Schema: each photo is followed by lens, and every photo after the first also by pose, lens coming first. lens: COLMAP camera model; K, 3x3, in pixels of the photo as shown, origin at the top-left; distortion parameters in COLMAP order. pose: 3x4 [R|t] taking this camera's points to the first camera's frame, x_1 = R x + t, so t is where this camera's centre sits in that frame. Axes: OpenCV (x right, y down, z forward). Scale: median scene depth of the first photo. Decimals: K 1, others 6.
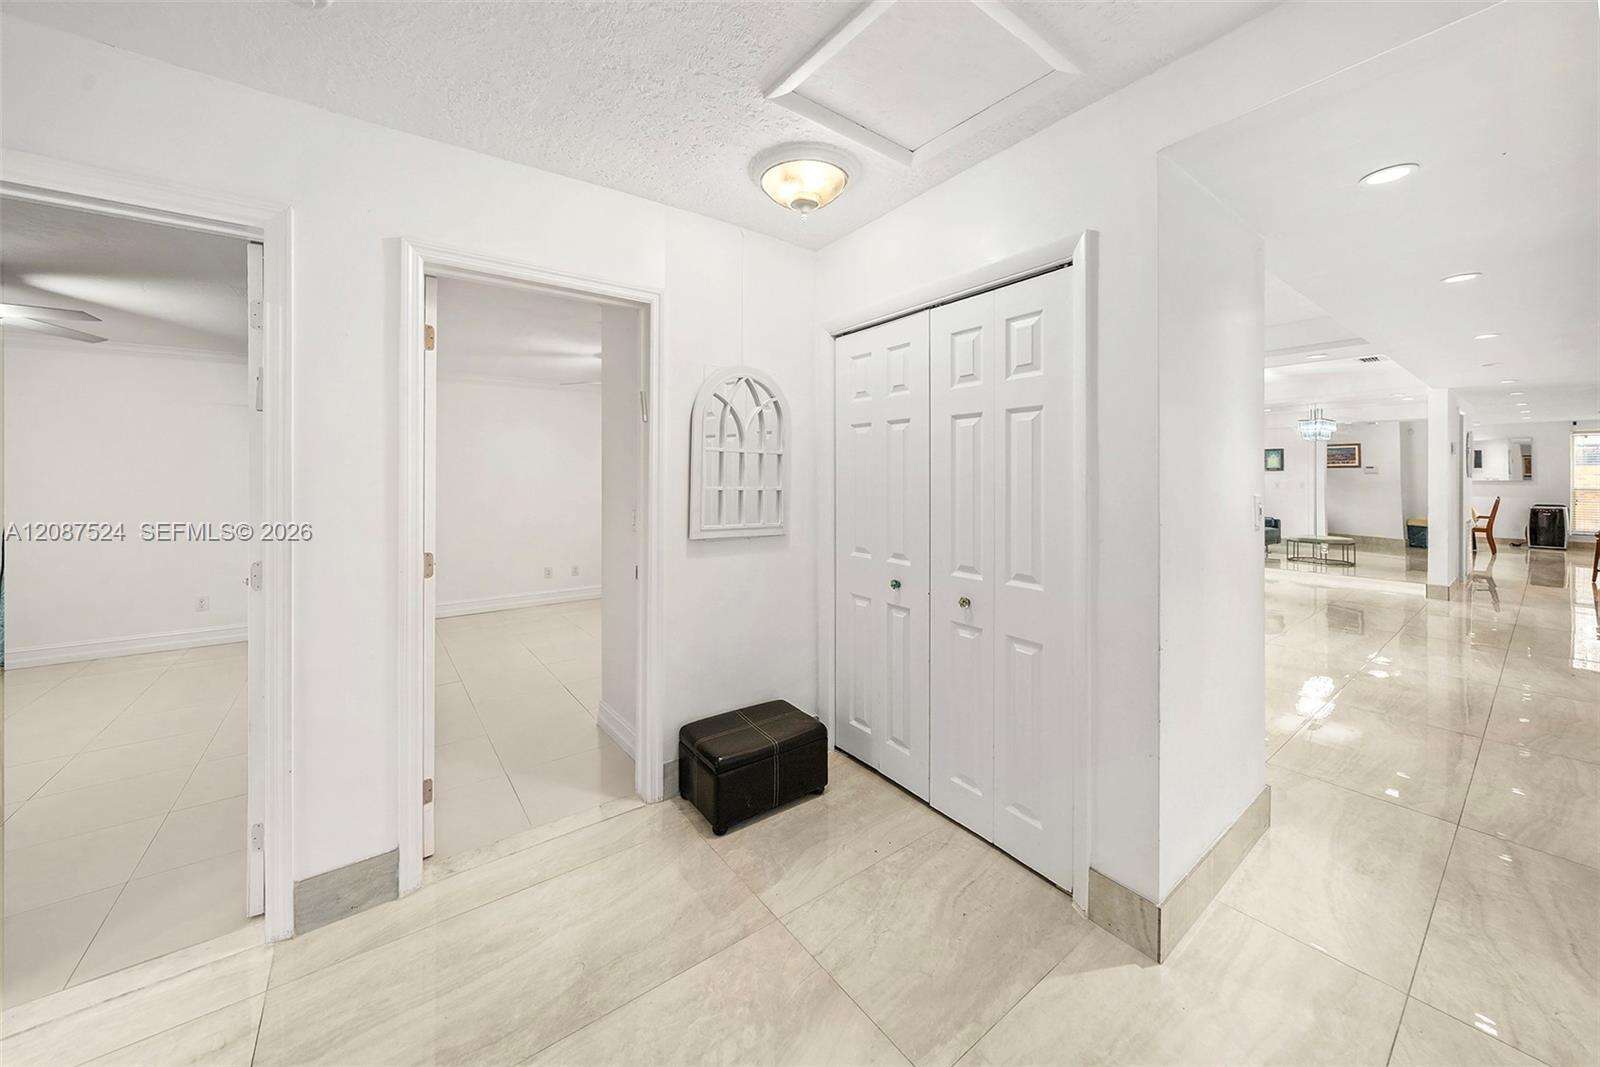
lens RADIAL K [[577.7, 0, 800.3], [0, 577.7, 478.2], [0, 0, 1]] dist [-0.000181, -0.000040]
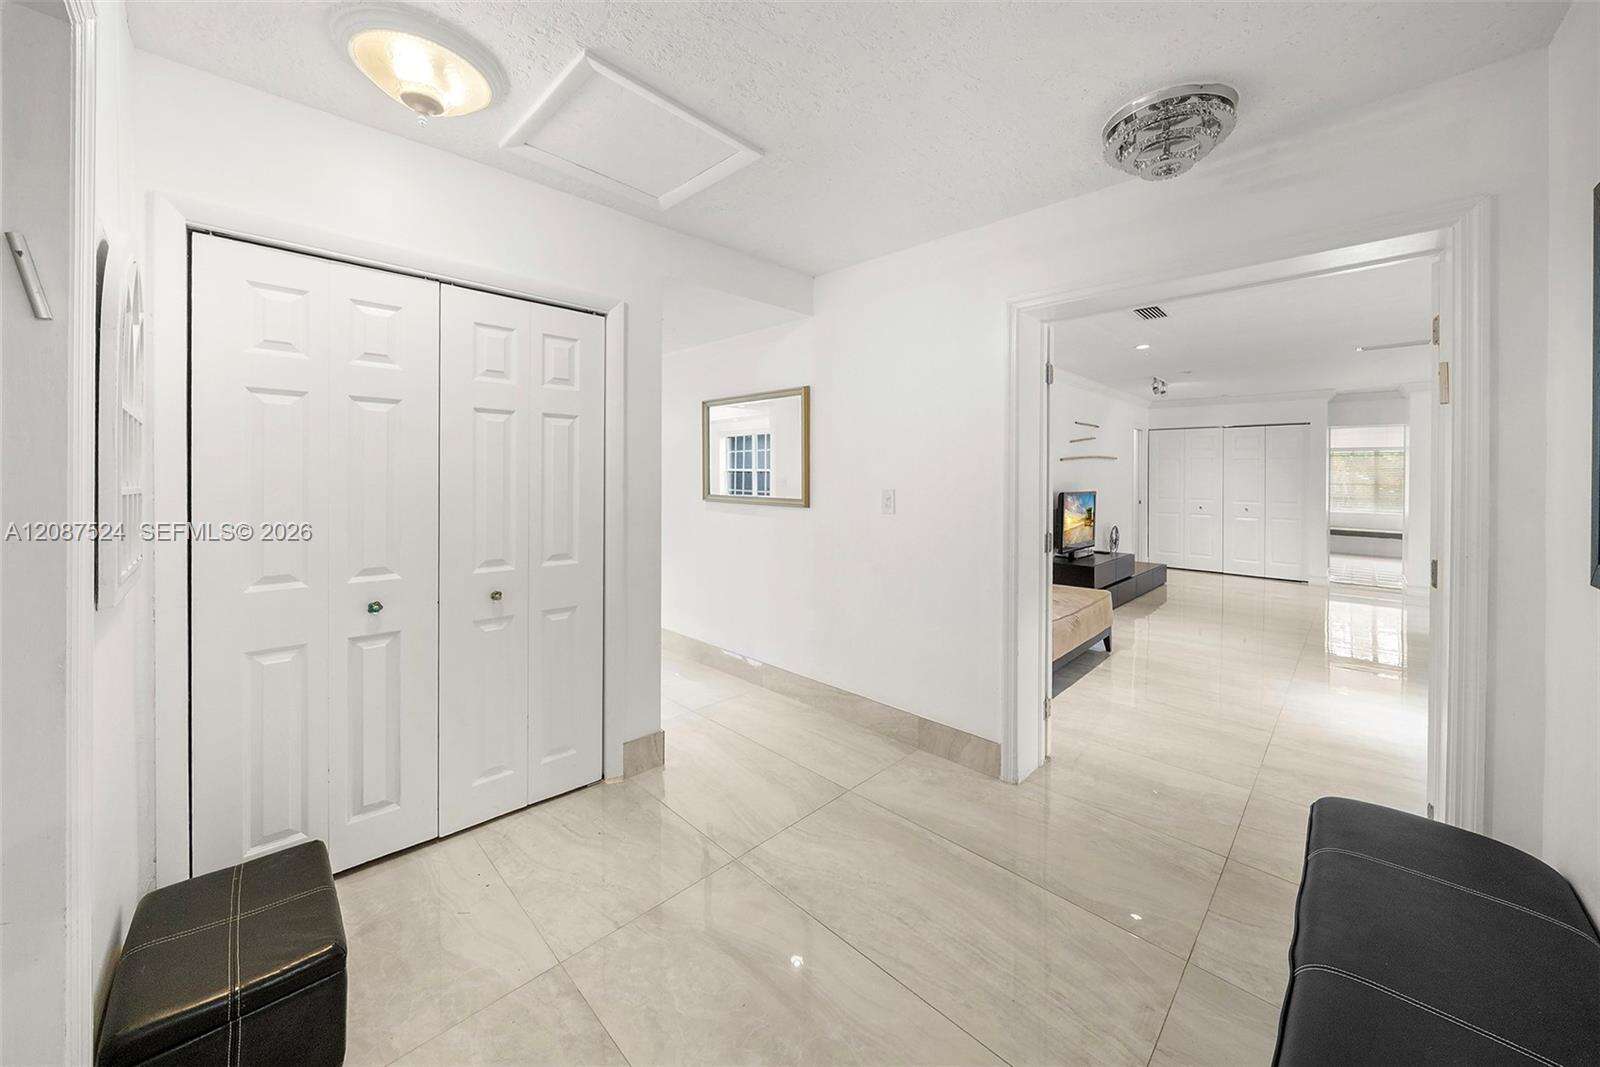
lens RADIAL K [[577.7, 0, 800.3], [0, 577.7, 478.2], [0, 0, 1]] dist [-0.000181, -0.000040]
pose [[-0.137246, -0.002975, 0.990533, -0.841708], [-0.002598, 0.999993, 0.002643, 0.005359], [-0.990534, -0.002211, -0.137252, 0.650728]]
